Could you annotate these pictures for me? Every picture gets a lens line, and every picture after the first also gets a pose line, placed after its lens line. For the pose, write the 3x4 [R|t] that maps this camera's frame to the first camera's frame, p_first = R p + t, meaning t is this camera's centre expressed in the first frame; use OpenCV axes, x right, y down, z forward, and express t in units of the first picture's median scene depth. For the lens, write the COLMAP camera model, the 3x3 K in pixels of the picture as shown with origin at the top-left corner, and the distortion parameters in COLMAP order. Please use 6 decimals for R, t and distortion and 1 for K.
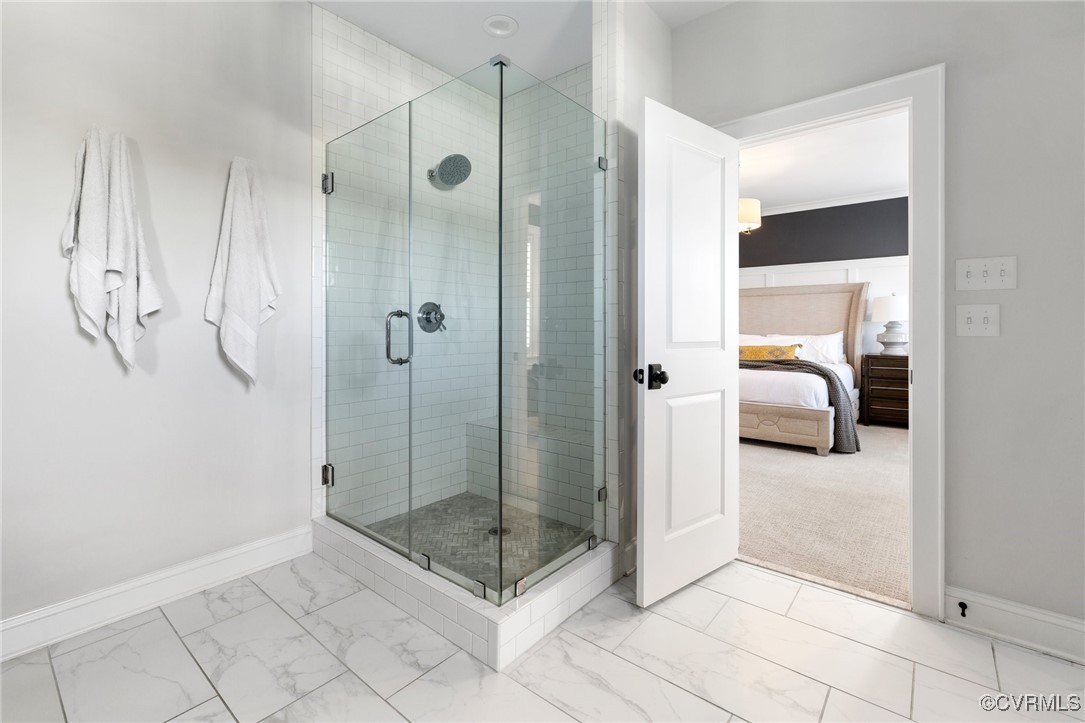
lens RADIAL K [[479.9, 0, 540.6], [0, 479.9, 335.2], [0, 0, 1]] dist [-0.000855, -0.000037]
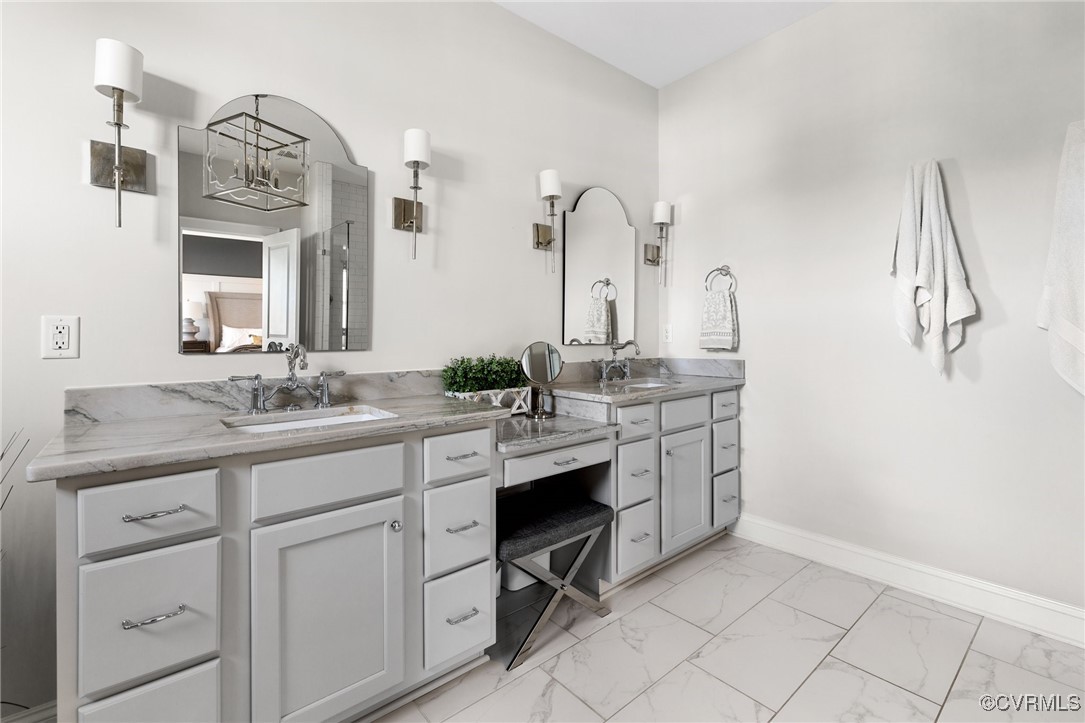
lens RADIAL K [[479.9, 0, 540.6], [0, 479.9, 335.2], [0, 0, 1]] dist [-0.000855, -0.000037]
pose [[-0.178547, -0.006307, -0.983911, 0.385927], [-0.005577, 0.999970, -0.005398, -0.007568], [0.983916, 0.004523, -0.178577, 0.298076]]
